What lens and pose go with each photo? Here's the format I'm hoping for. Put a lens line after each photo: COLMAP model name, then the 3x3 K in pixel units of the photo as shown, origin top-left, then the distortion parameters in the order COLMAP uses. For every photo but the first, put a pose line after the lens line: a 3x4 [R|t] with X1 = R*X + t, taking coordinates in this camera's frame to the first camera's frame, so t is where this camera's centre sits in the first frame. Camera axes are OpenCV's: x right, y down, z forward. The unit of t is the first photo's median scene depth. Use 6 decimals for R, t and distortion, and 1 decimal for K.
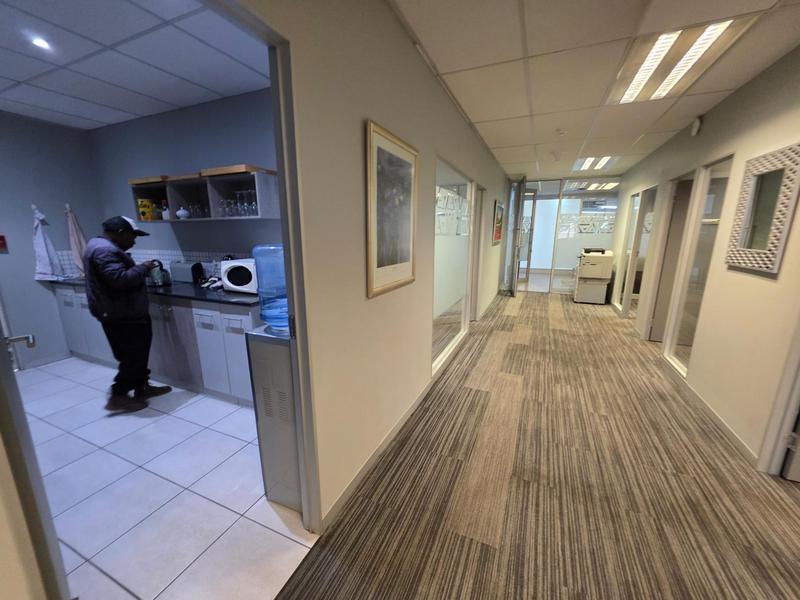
lens RADIAL K [[318.3, 0, 400.3], [0, 318.3, 302.0], [0, 0, 1]] dist [0.002693, 0.000137]
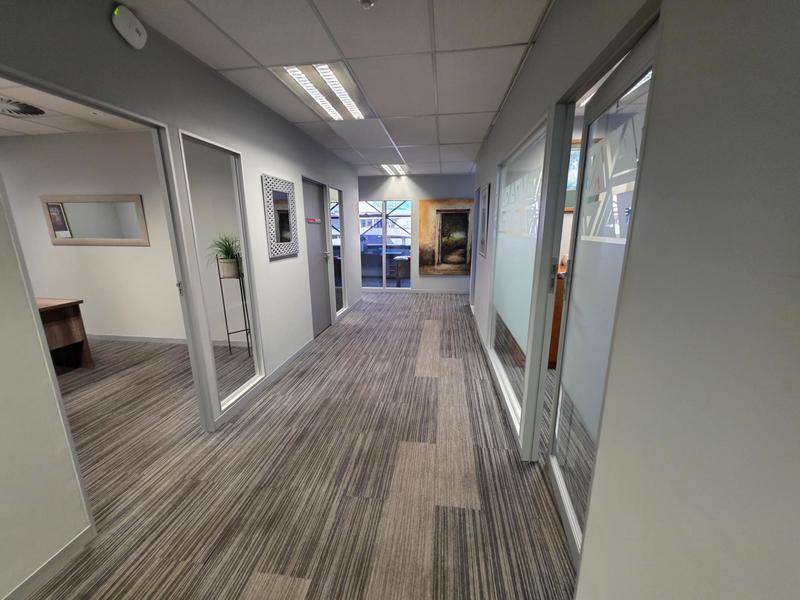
lens RADIAL K [[324.0, 0, 400.0], [0, 324.0, 300.0], [0, 0, 1]] dist [-0.000393, 0.000001]
pose [[-0.959991, 0.066672, -0.271976, 0.683602], [-0.055020, 0.907403, 0.416644, -0.396568], [0.274571, 0.414939, -0.867431, 1.752505]]
